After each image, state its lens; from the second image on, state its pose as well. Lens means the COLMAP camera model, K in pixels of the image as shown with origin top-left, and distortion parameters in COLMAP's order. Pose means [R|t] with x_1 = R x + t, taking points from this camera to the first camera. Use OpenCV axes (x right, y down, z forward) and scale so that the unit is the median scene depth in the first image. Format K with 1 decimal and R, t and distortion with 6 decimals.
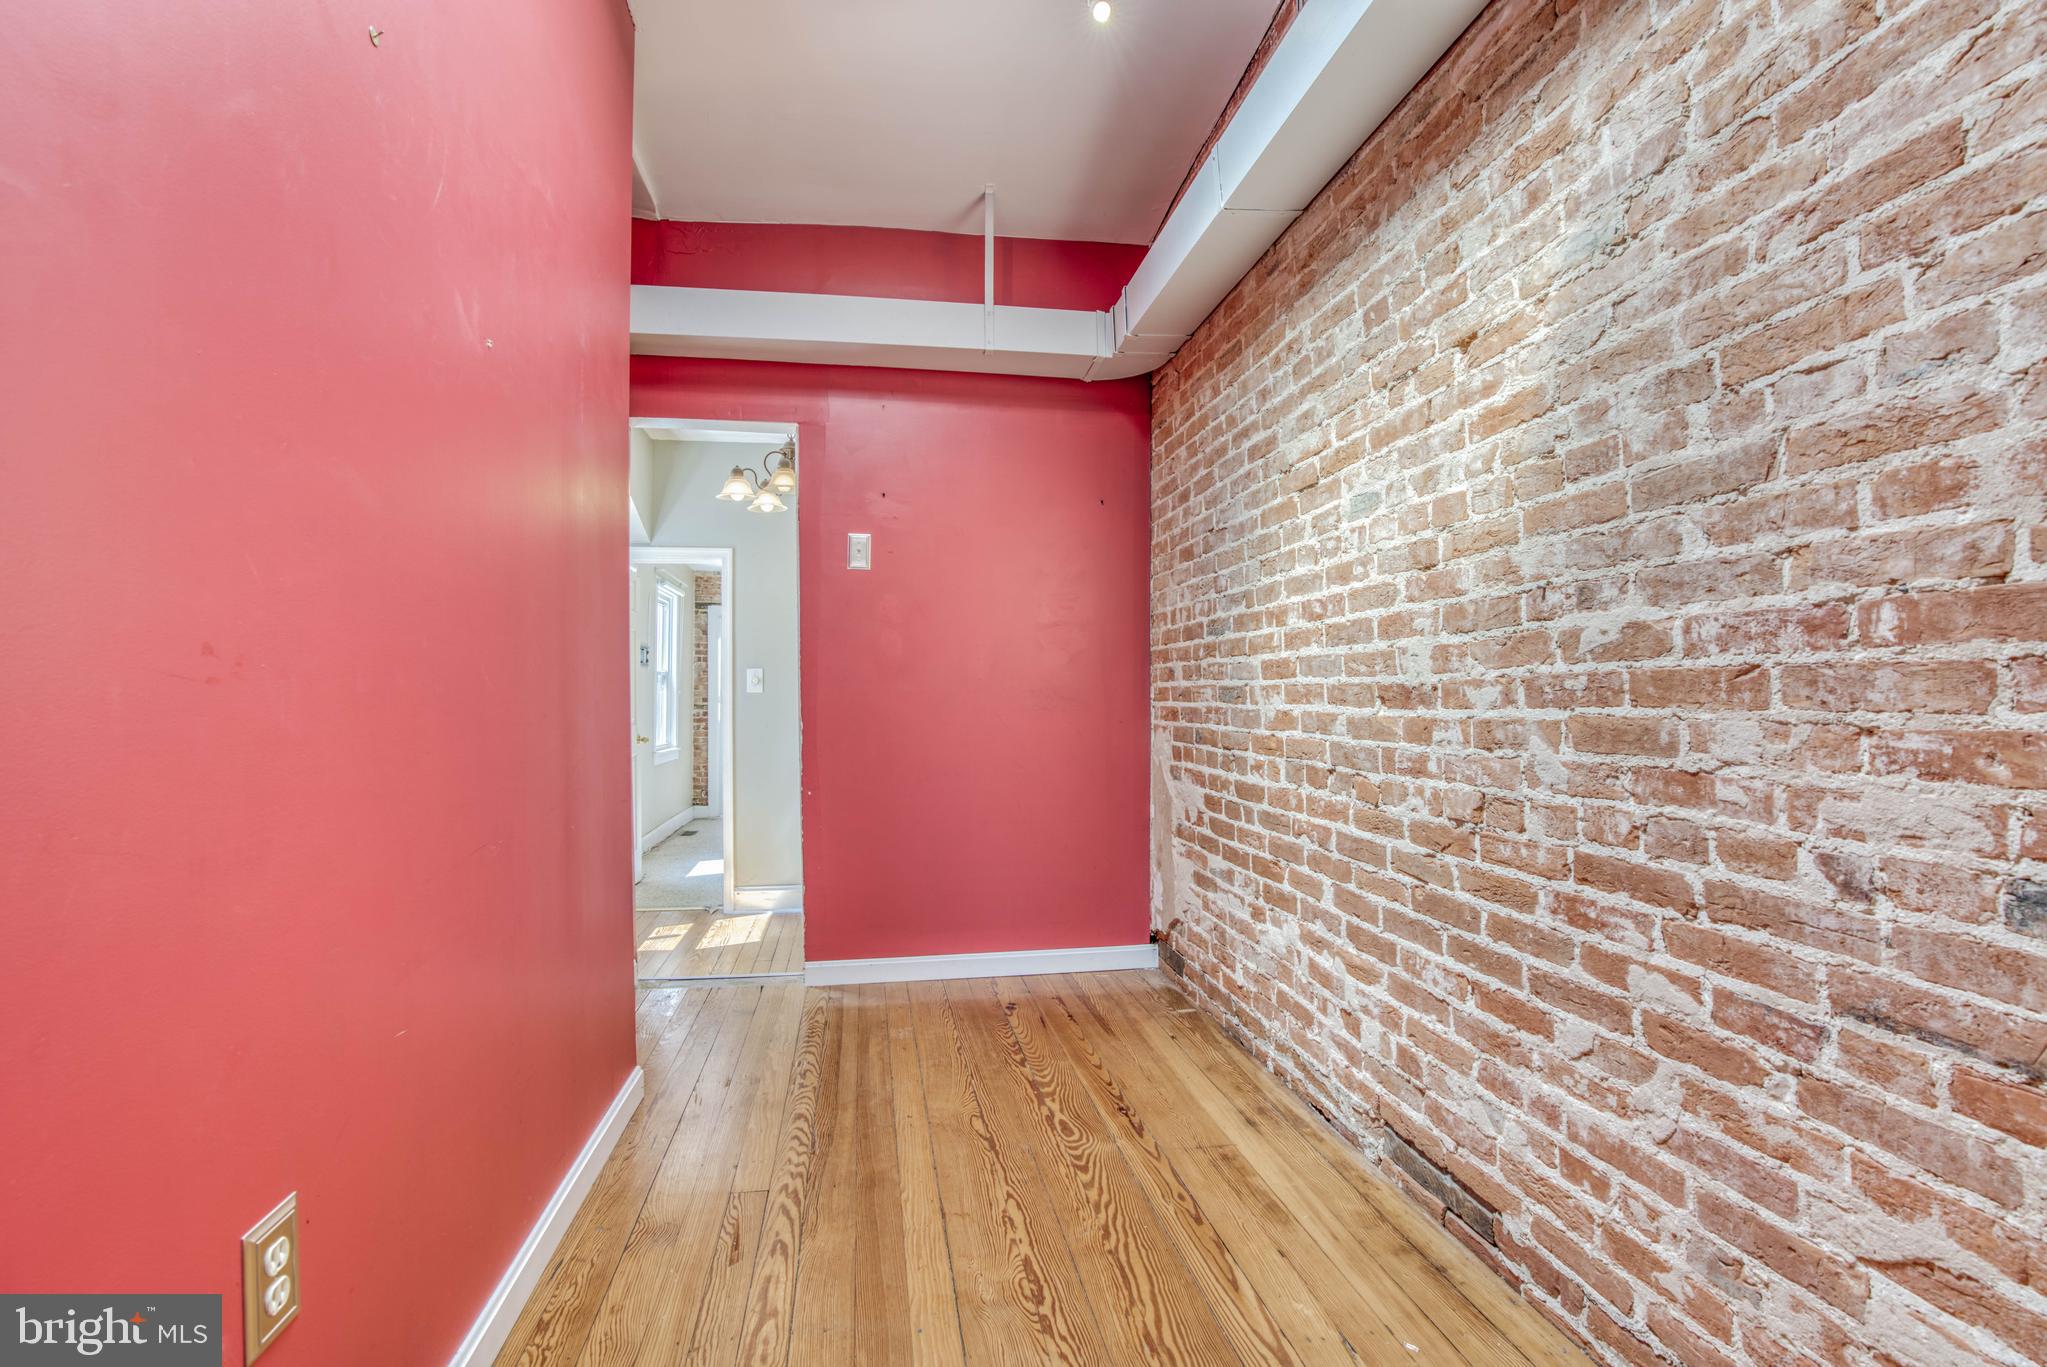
lens RADIAL K [[971.3, 0, 1010.4], [0, 971.3, 689.6], [0, 0, 1]] dist [-0.072335, 0.035180]
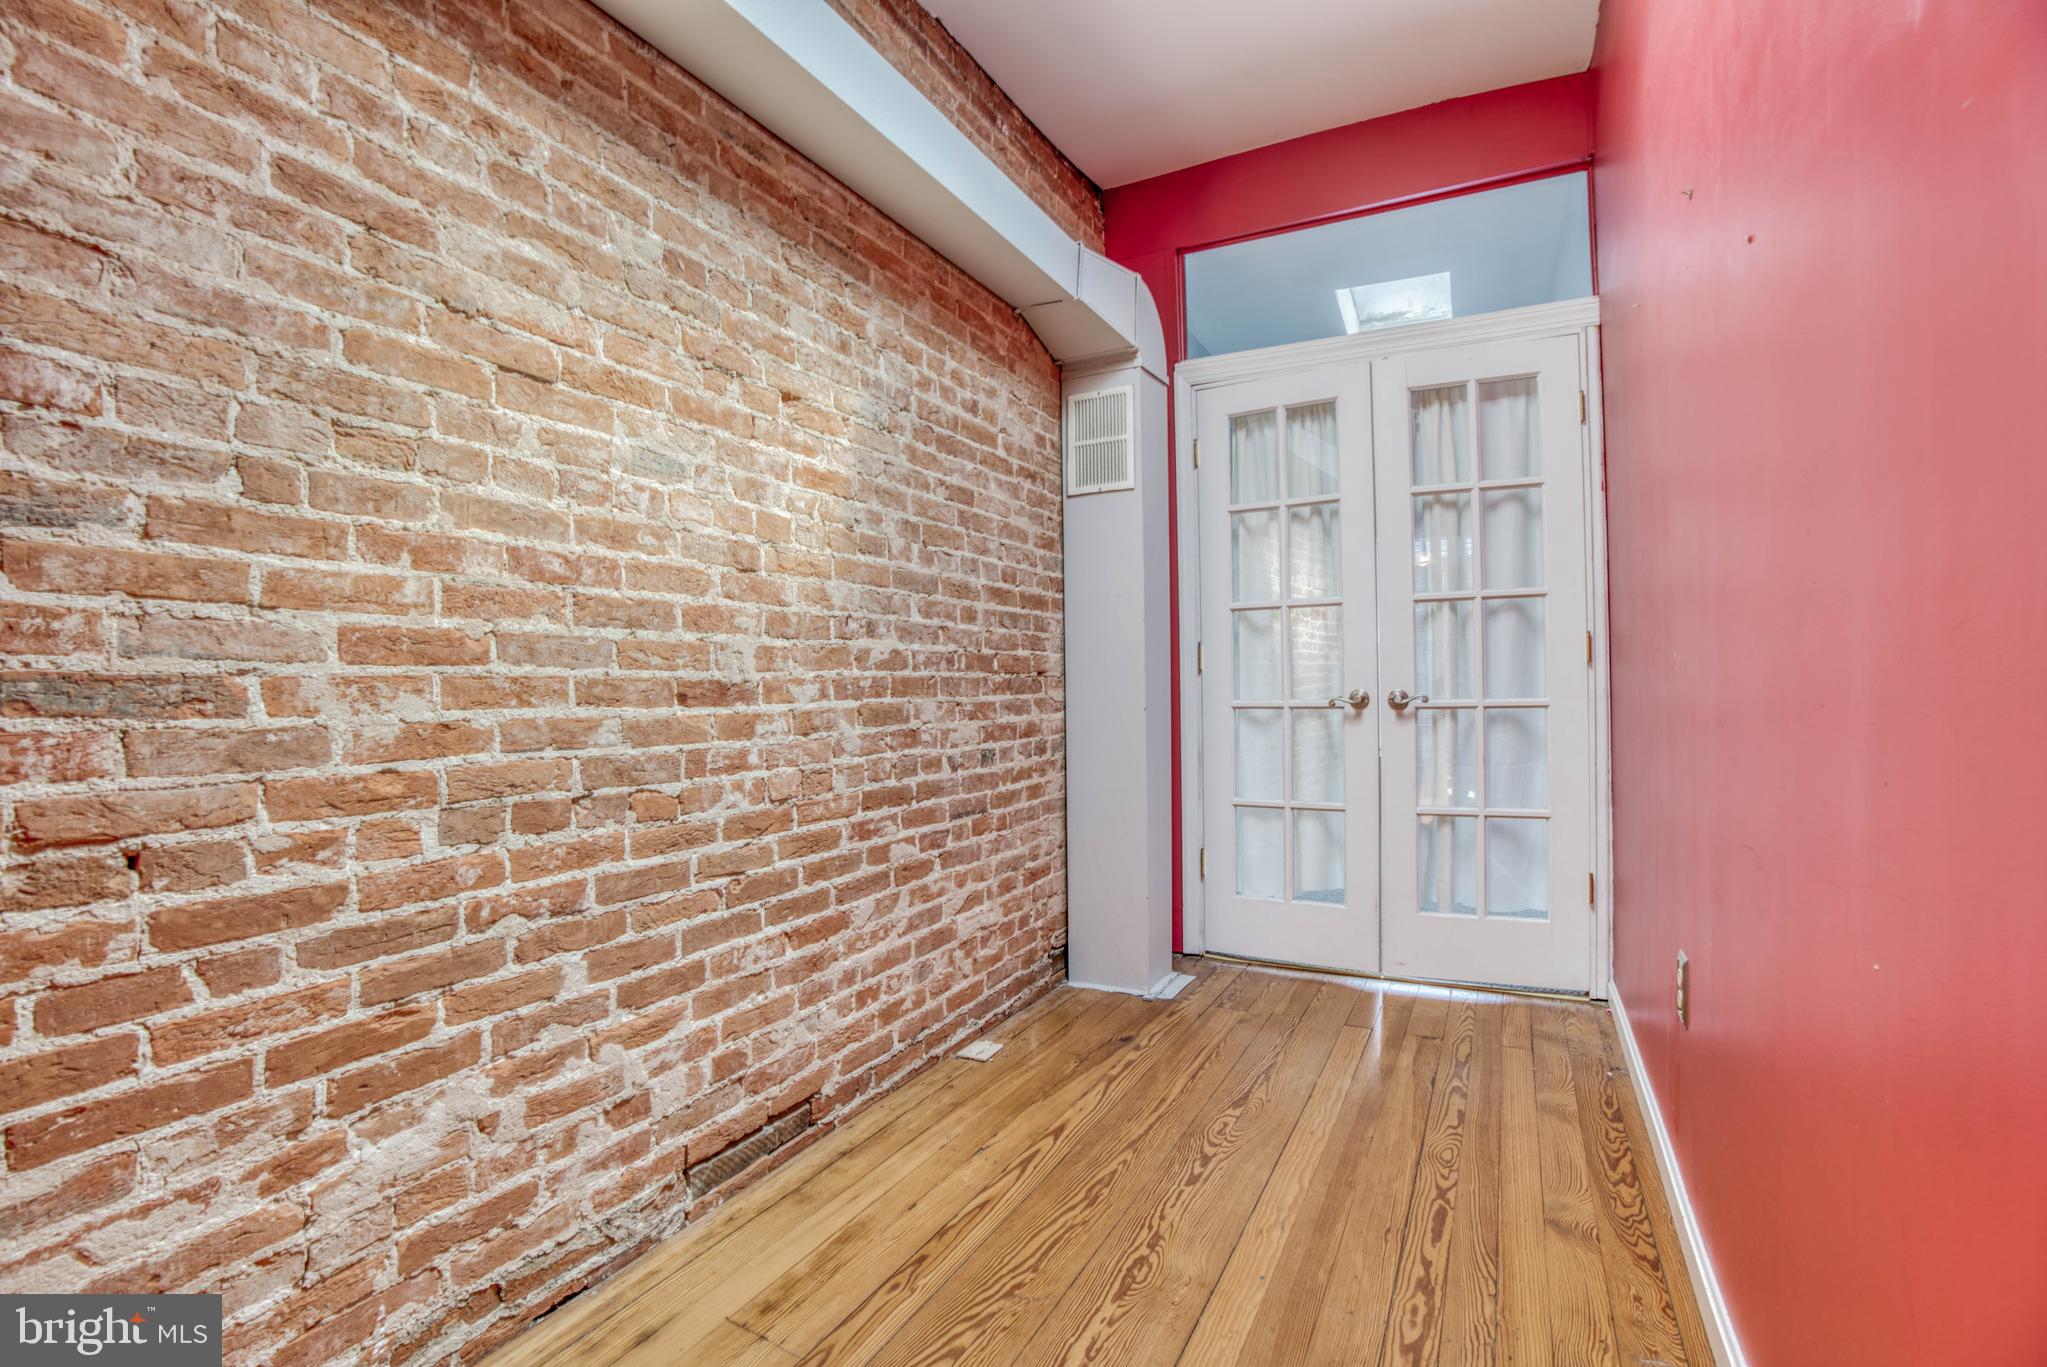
lens RADIAL K [[971.3, 0, 1010.4], [0, 971.3, 689.6], [0, 0, 1]] dist [-0.072335, 0.035180]
pose [[-0.807941, 0.015653, 0.589055, -0.474320], [0.012899, 0.999877, -0.008877, 0.018634], [-0.589122, 0.000426, -0.808044, 1.900292]]
